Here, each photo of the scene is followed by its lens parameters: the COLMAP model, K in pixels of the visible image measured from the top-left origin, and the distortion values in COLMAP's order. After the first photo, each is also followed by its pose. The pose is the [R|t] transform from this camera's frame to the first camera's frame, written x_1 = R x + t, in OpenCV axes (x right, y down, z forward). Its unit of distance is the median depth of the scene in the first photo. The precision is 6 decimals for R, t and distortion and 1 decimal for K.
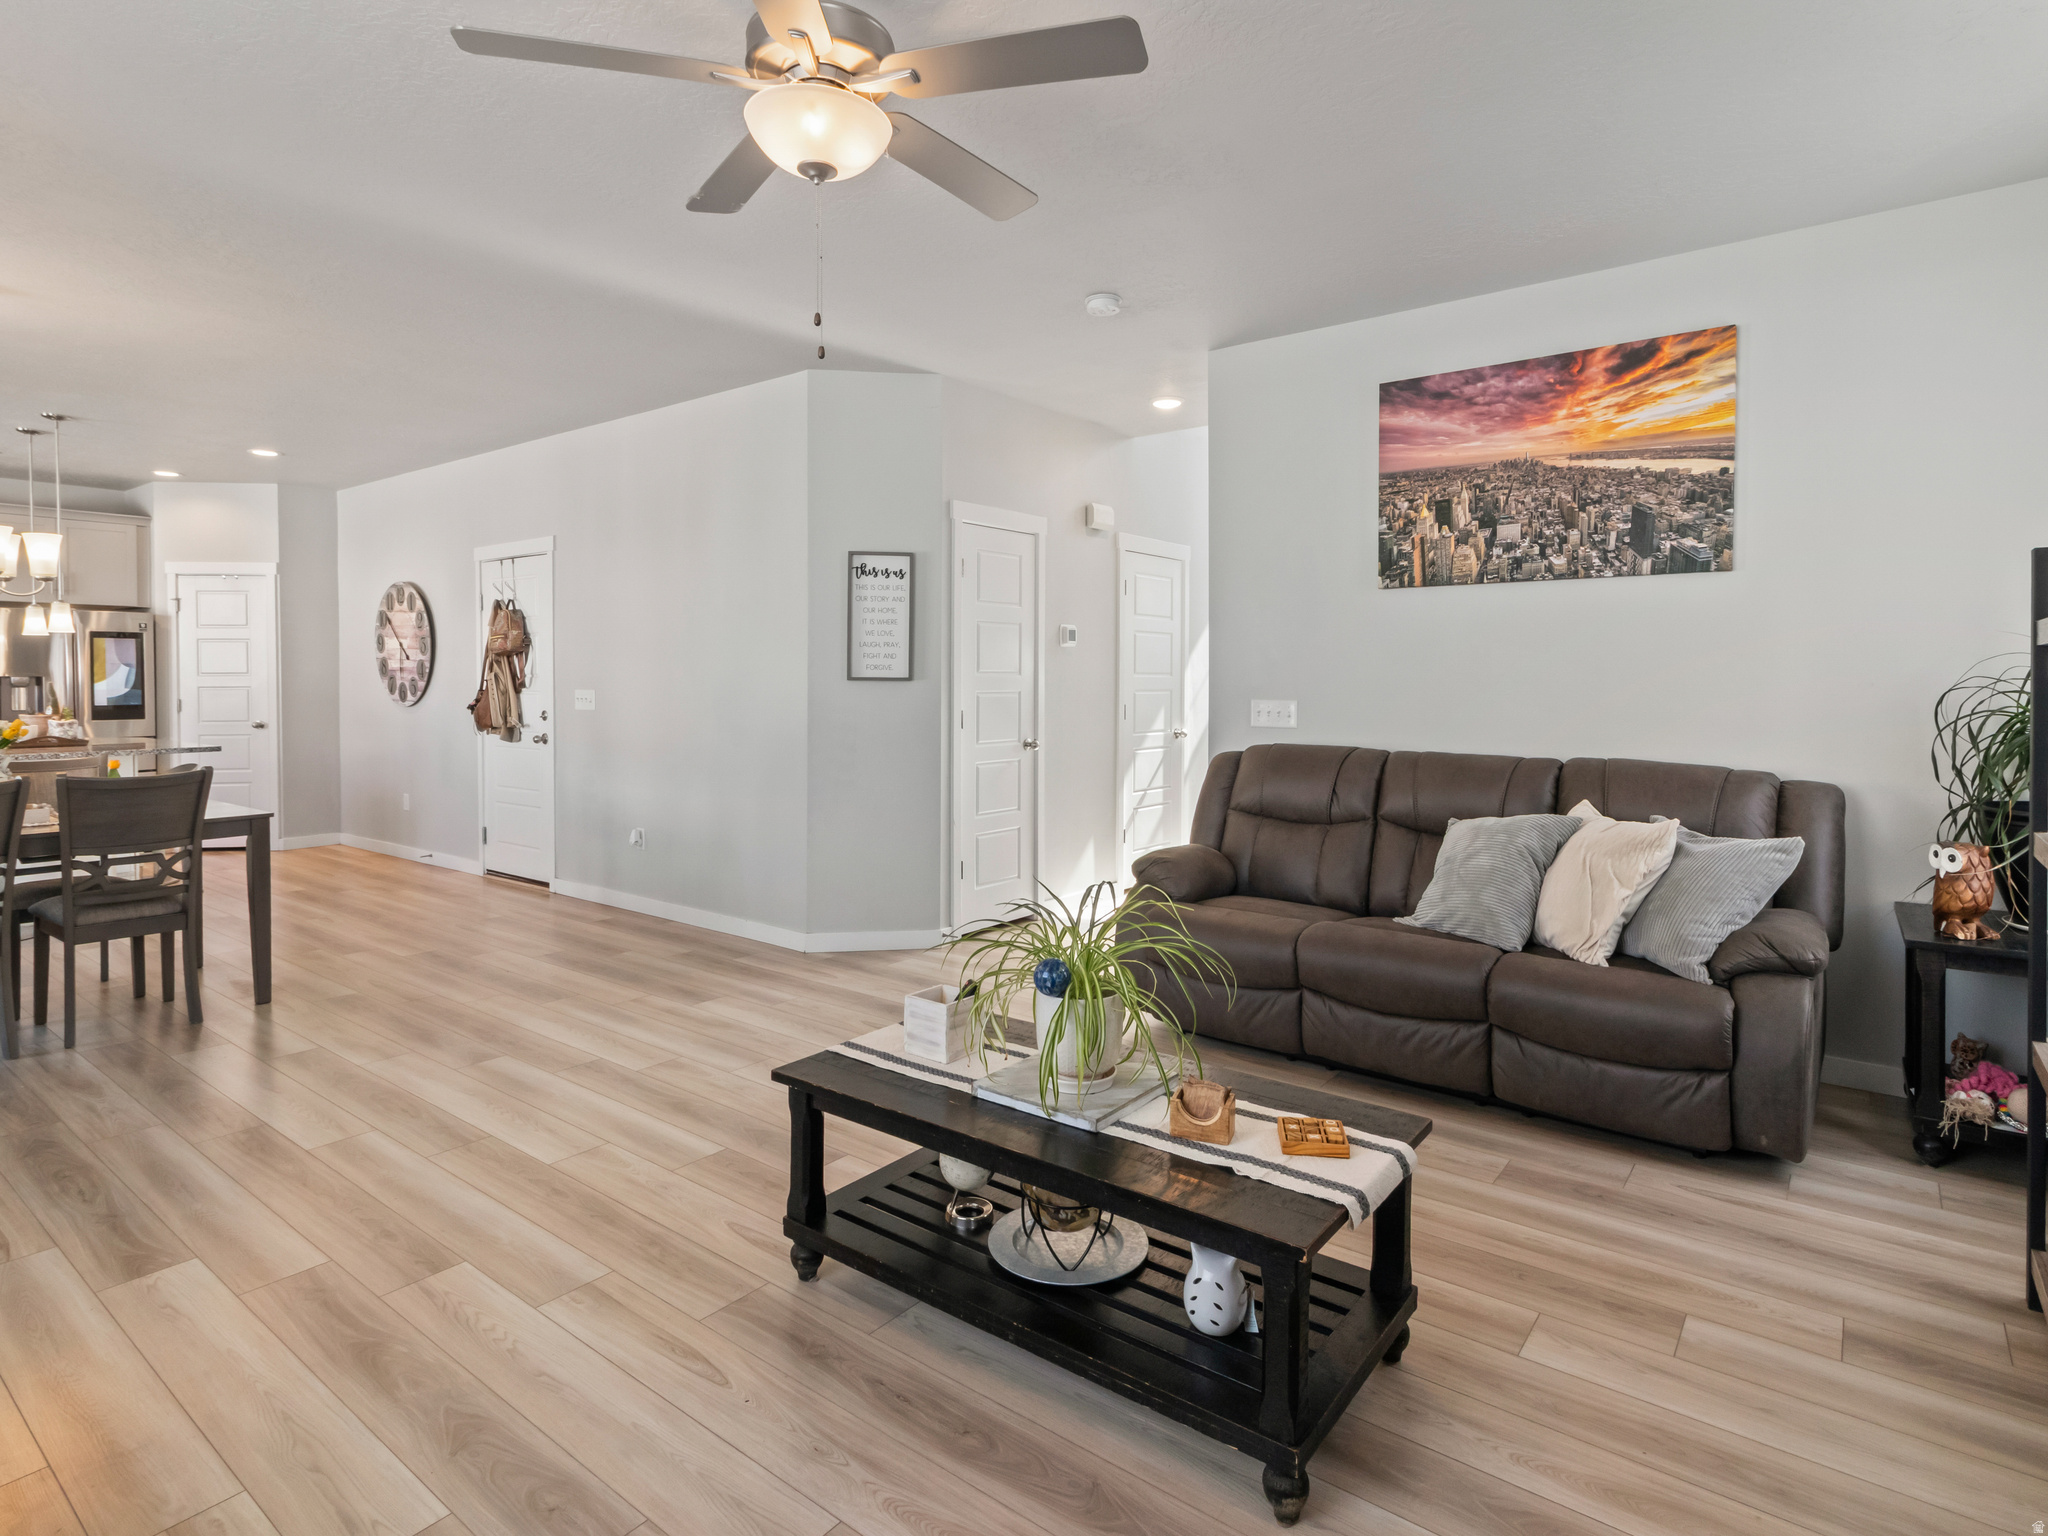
lens RADIAL K [[1089.9, 0, 1028.1], [0, 1089.9, 690.7], [0, 0, 1]] dist [0.002244, 0.001096]
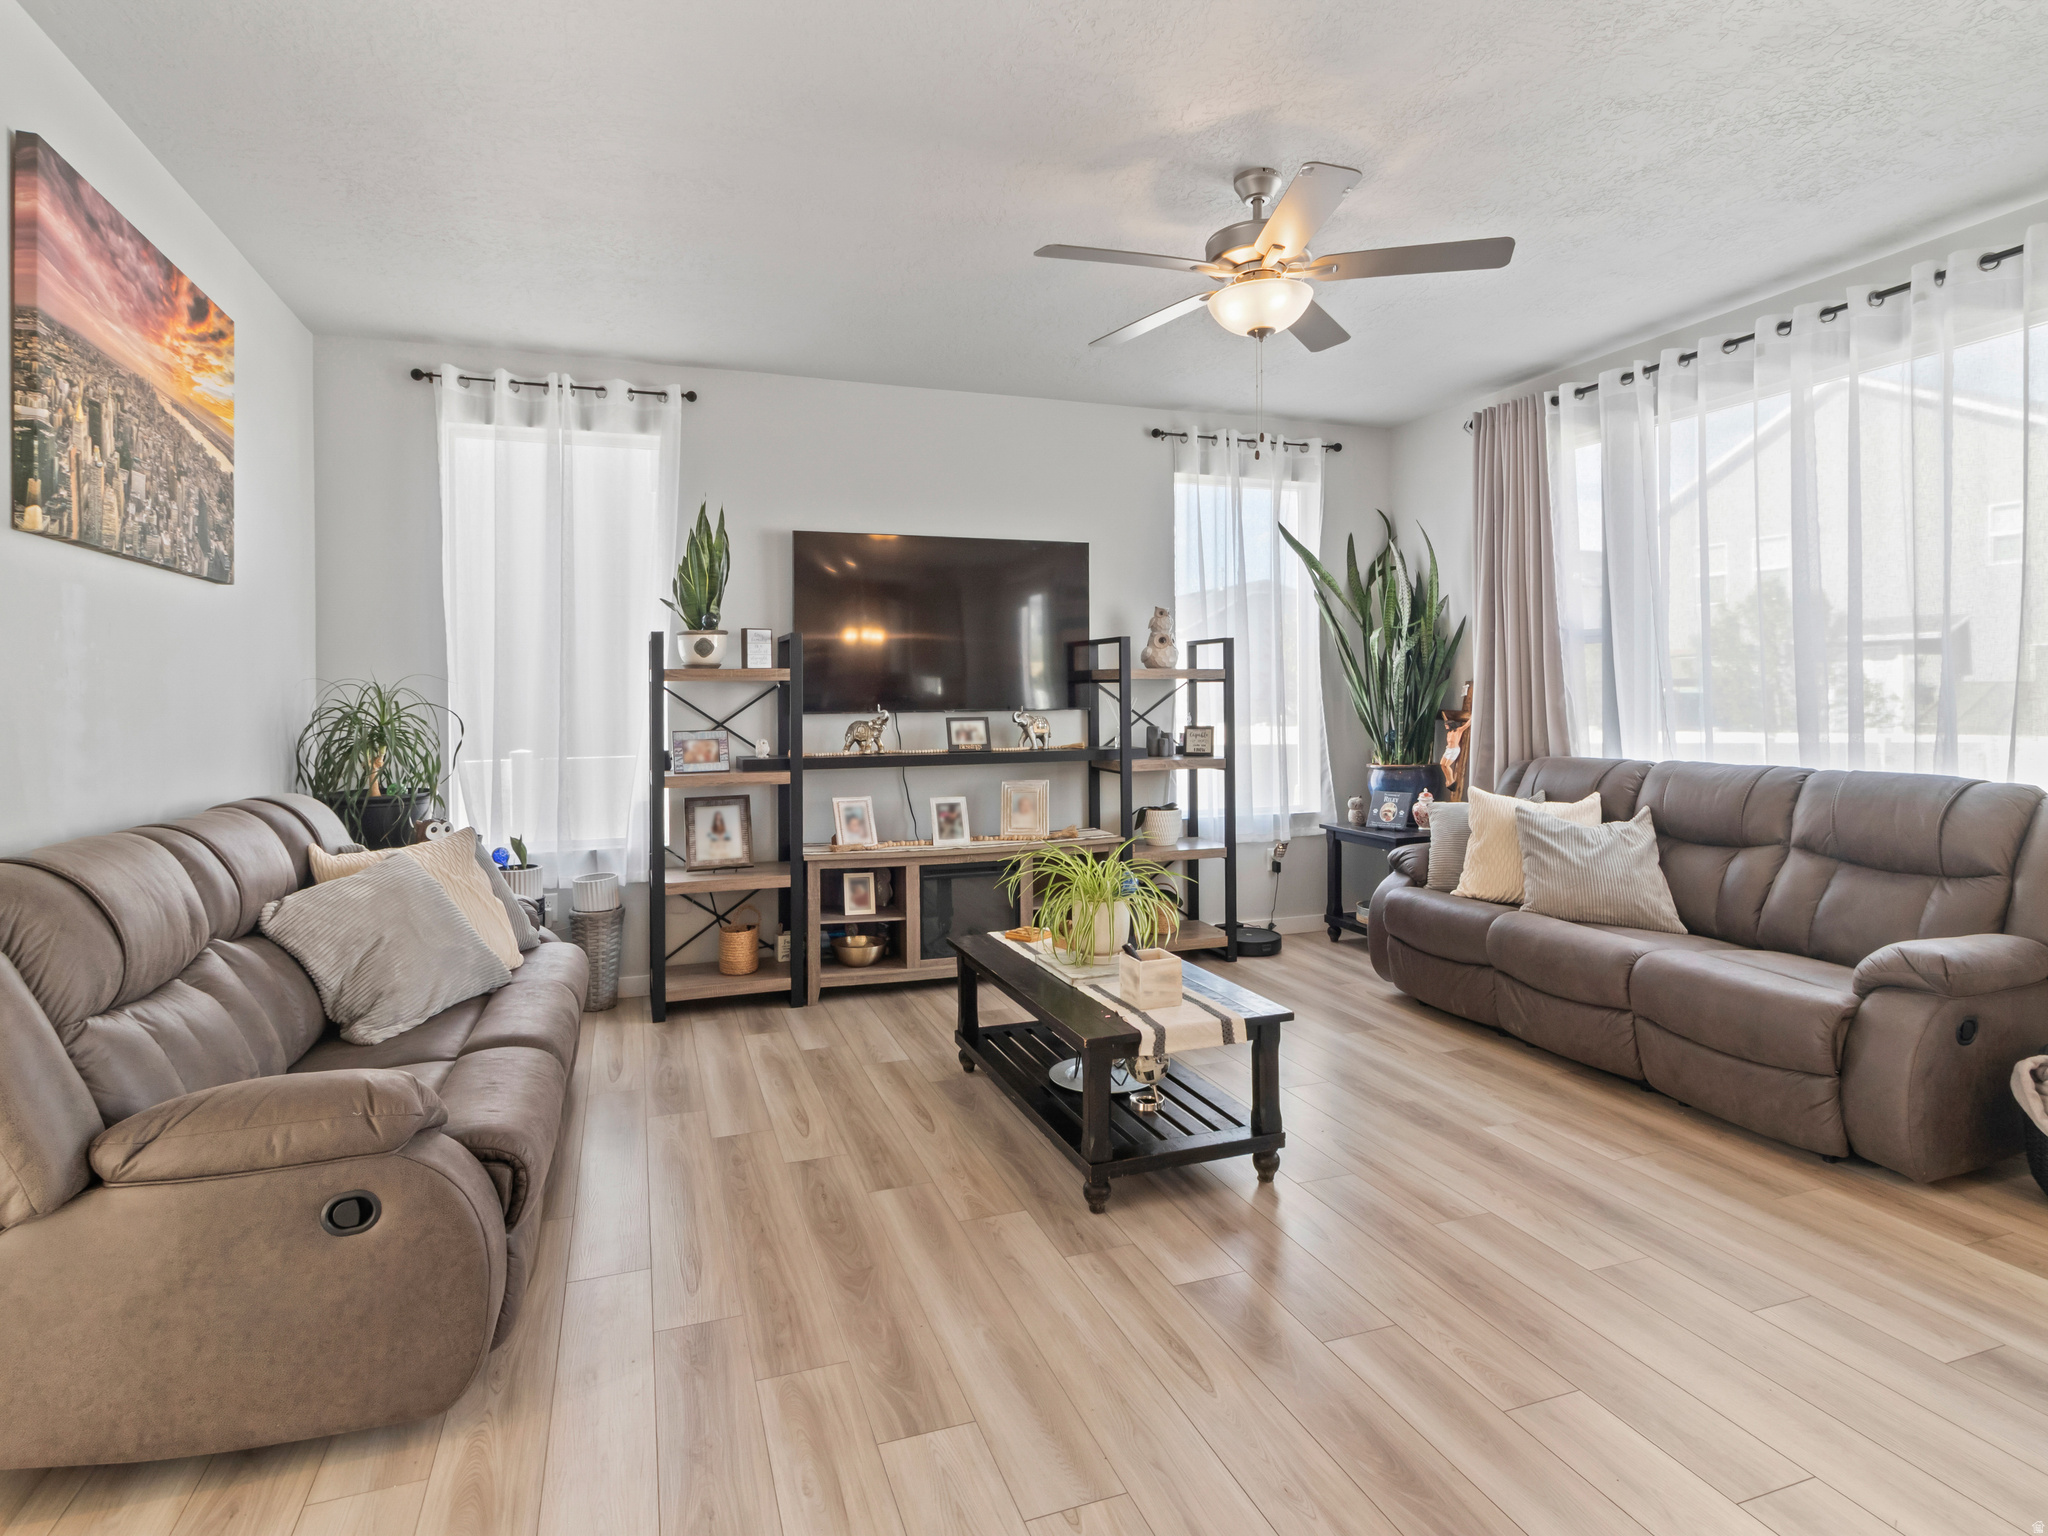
lens RADIAL K [[1076.0, 0, 1013.2], [0, 1076.0, 710.5], [0, 0, 1]] dist [0.001272, 0.000062]
pose [[-0.834160, 0.000027, 0.551523, -0.664976], [0.015005, 0.999631, 0.022646, -0.024150], [-0.551318, 0.027166, -0.833853, 2.260686]]
